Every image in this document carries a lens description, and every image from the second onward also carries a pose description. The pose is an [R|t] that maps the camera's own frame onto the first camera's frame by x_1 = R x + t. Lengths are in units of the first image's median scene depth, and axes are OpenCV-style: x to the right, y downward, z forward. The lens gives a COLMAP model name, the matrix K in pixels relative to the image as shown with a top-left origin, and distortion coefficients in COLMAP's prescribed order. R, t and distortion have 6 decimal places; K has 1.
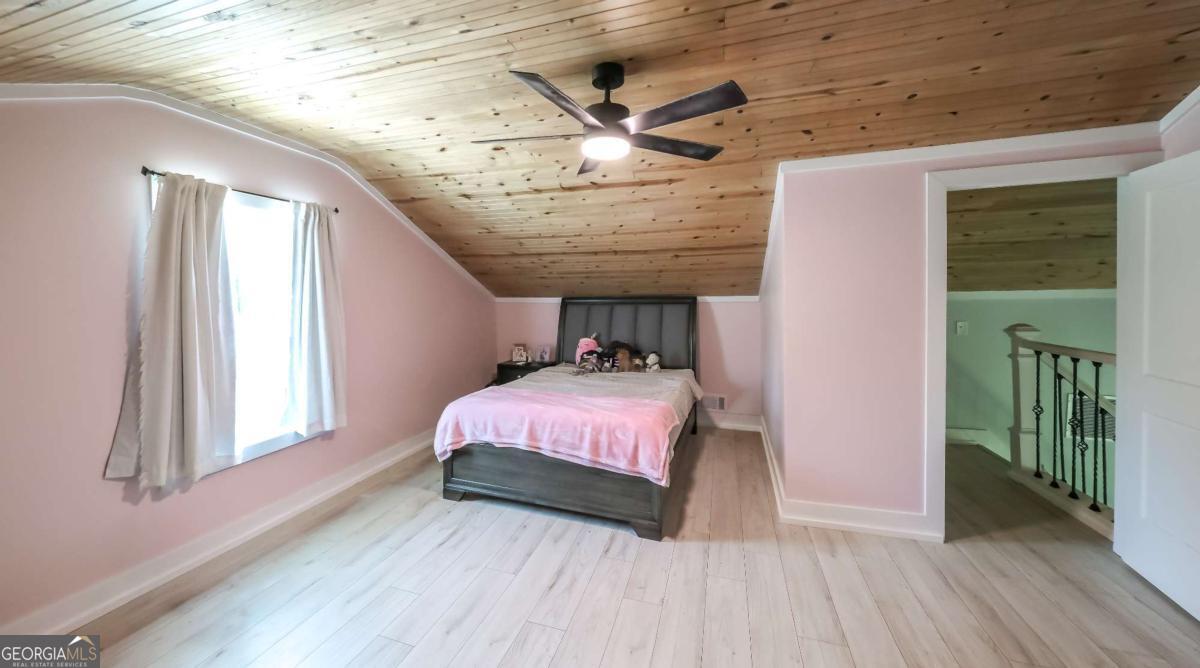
lens RADIAL K [[433.1, 0, 578.6], [0, 433.1, 306.1], [0, 0, 1]] dist [0.001694, 0.000104]
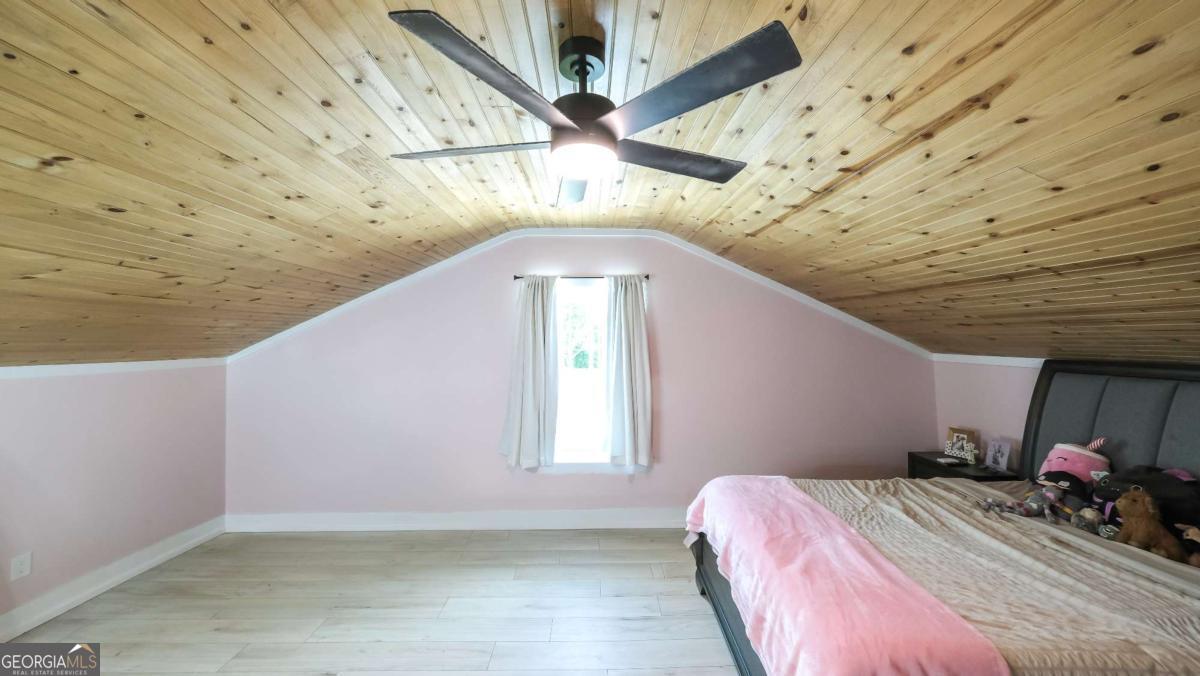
lens RADIAL K [[424.5, 0, 598.7], [0, 424.5, 335.3], [0, 0, 1]] dist [-0.006691, 0.000046]
pose [[0.334447, -0.003250, -0.942409, 0.422367], [-0.021520, 0.999707, -0.011085, -0.048953], [0.942169, 0.023988, 0.334279, 0.481765]]
